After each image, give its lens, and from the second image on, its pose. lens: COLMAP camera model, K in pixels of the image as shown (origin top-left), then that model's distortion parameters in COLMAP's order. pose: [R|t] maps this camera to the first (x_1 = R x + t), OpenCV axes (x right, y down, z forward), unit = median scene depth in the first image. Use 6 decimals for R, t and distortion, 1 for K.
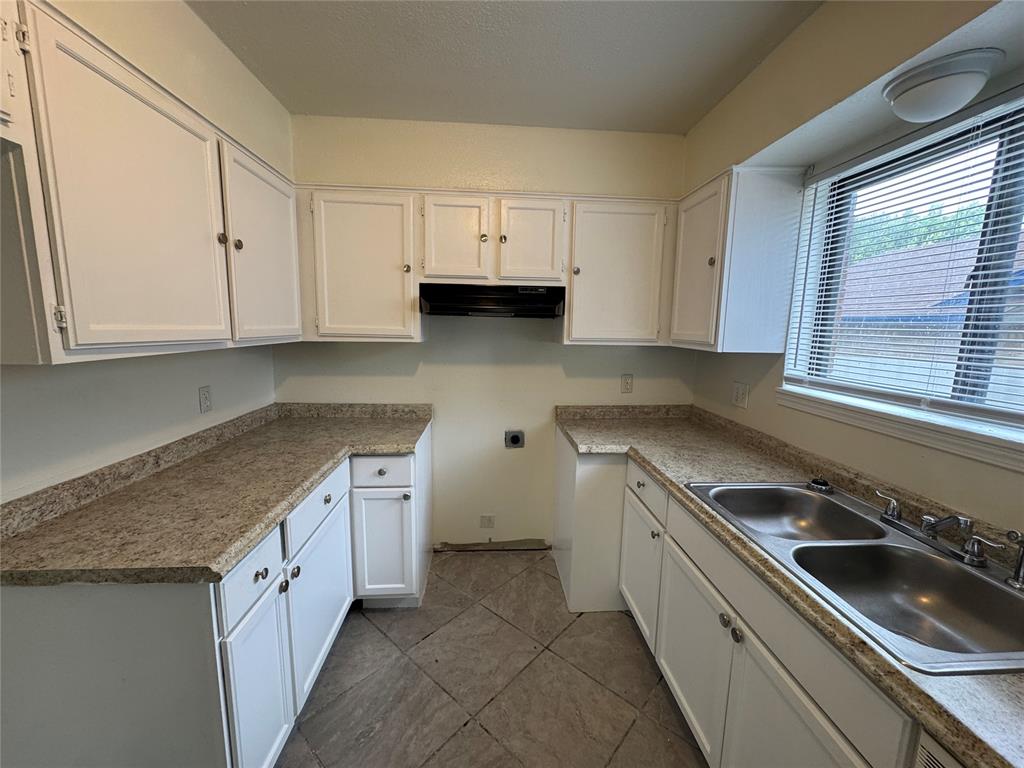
lens RADIAL K [[408.0, 0, 515.2], [0, 408.0, 384.3], [0, 0, 1]] dist [-0.003516, 0.000833]
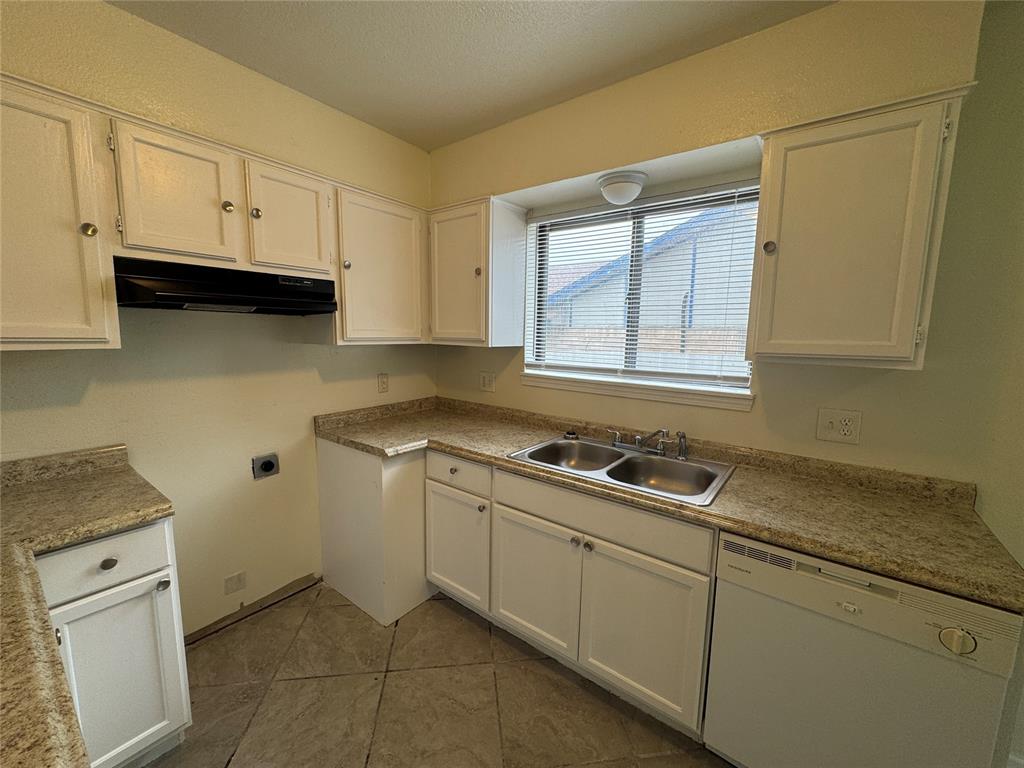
lens RADIAL K [[408.0, 0, 516.3], [0, 408.0, 383.0], [0, 0, 1]] dist [-0.003516, 0.000833]
pose [[0.658962, -0.100648, 0.745412, -0.329131], [0.101684, 0.993830, 0.044299, -0.016128], [-0.745272, 0.046605, 0.665130, 0.122934]]
